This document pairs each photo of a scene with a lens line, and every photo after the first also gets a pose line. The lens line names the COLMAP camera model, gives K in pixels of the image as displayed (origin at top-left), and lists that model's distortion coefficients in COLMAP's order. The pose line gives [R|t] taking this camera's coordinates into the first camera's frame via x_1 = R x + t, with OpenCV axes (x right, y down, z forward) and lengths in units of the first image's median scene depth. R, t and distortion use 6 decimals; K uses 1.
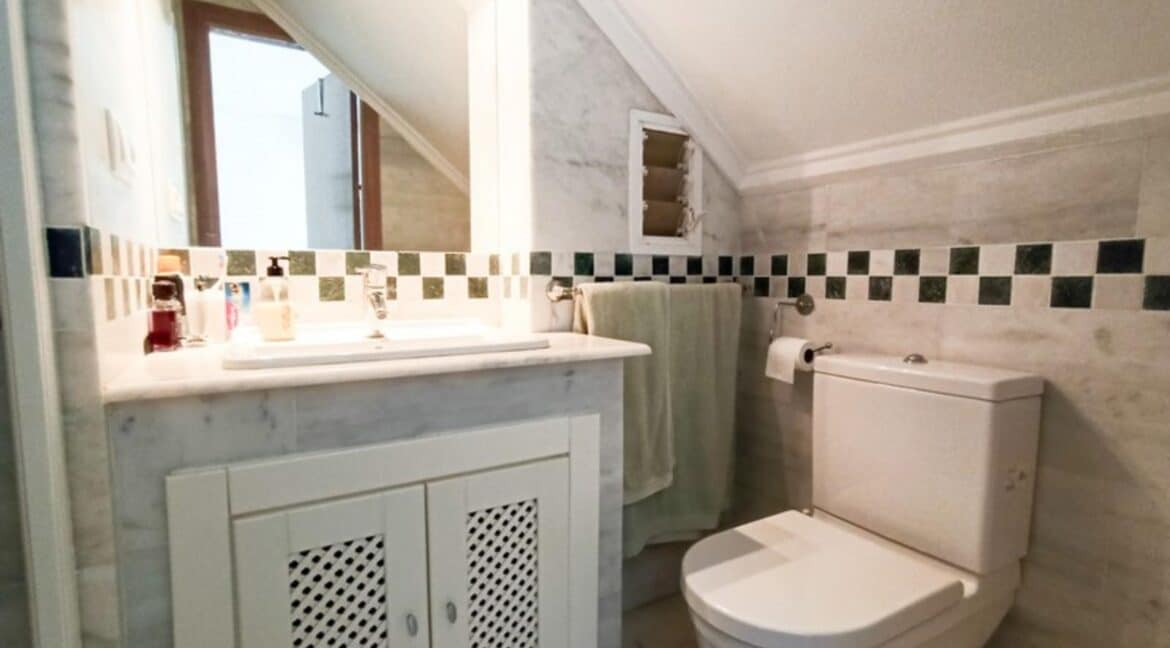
lens RADIAL K [[573.1, 0, 593.7], [0, 573.1, 327.3], [0, 0, 1]] dist [-0.003921, 0.004342]
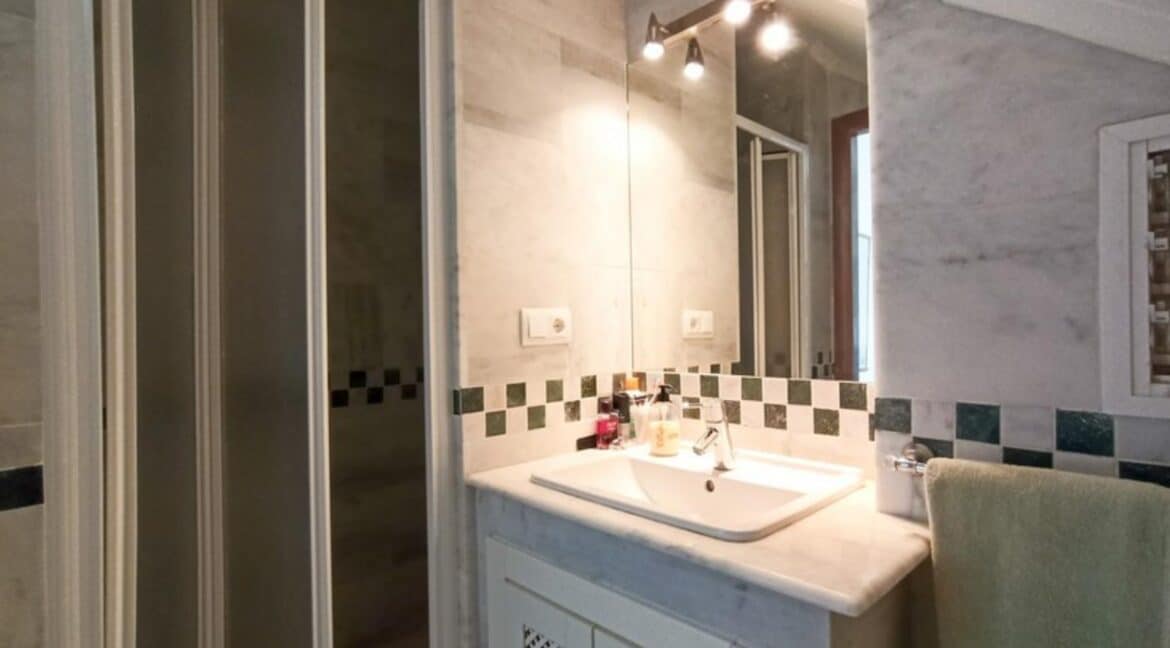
lens RADIAL K [[573.1, 0, 592.9], [0, 573.1, 328.1], [0, 0, 1]] dist [-0.003921, 0.004342]
pose [[0.196107, 0.002708, -0.980579, 0.497503], [-0.057809, 0.998289, -0.008804, -0.183685], [0.978877, 0.058413, 0.195928, 0.494005]]
